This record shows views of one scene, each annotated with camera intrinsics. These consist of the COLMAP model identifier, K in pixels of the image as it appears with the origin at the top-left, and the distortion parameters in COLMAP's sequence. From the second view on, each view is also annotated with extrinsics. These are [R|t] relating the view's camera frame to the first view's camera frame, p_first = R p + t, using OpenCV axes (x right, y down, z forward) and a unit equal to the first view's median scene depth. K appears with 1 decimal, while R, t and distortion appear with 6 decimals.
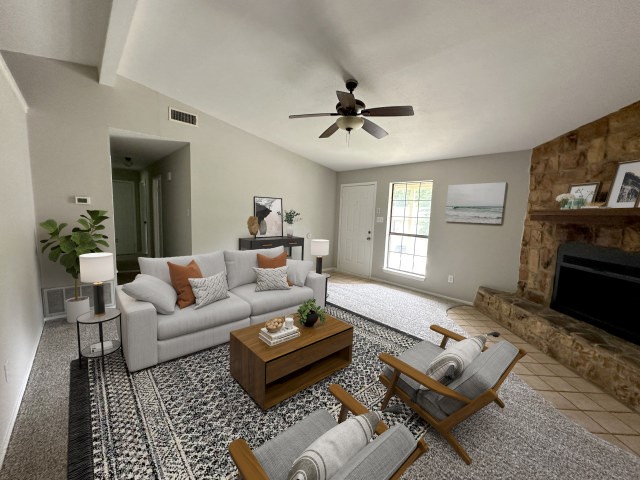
lens RADIAL K [[268.4, 0, 320.0], [0, 268.4, 240.0], [0, 0, 1]] dist [-0.001034, -0.000236]
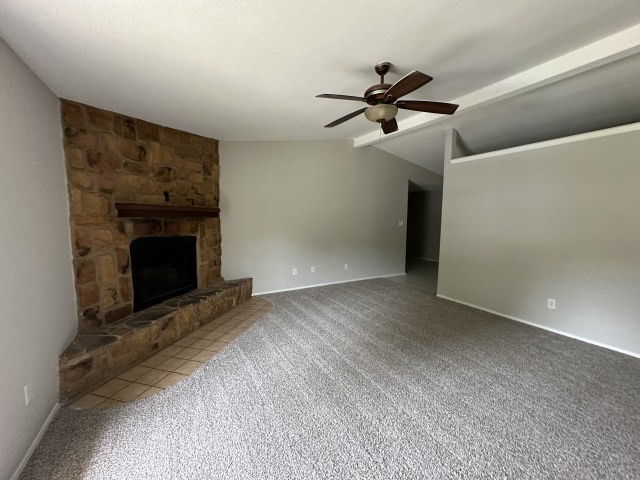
lens RADIAL K [[268.4, 0, 320.0], [0, 268.4, 240.0], [0, 0, 1]] dist [-0.001034, -0.000236]
pose [[-0.972778, -0.072545, 0.220092, 0.074006], [-0.028130, 0.979680, 0.198583, -0.186138], [-0.230026, 0.186986, -0.955052, 1.706837]]
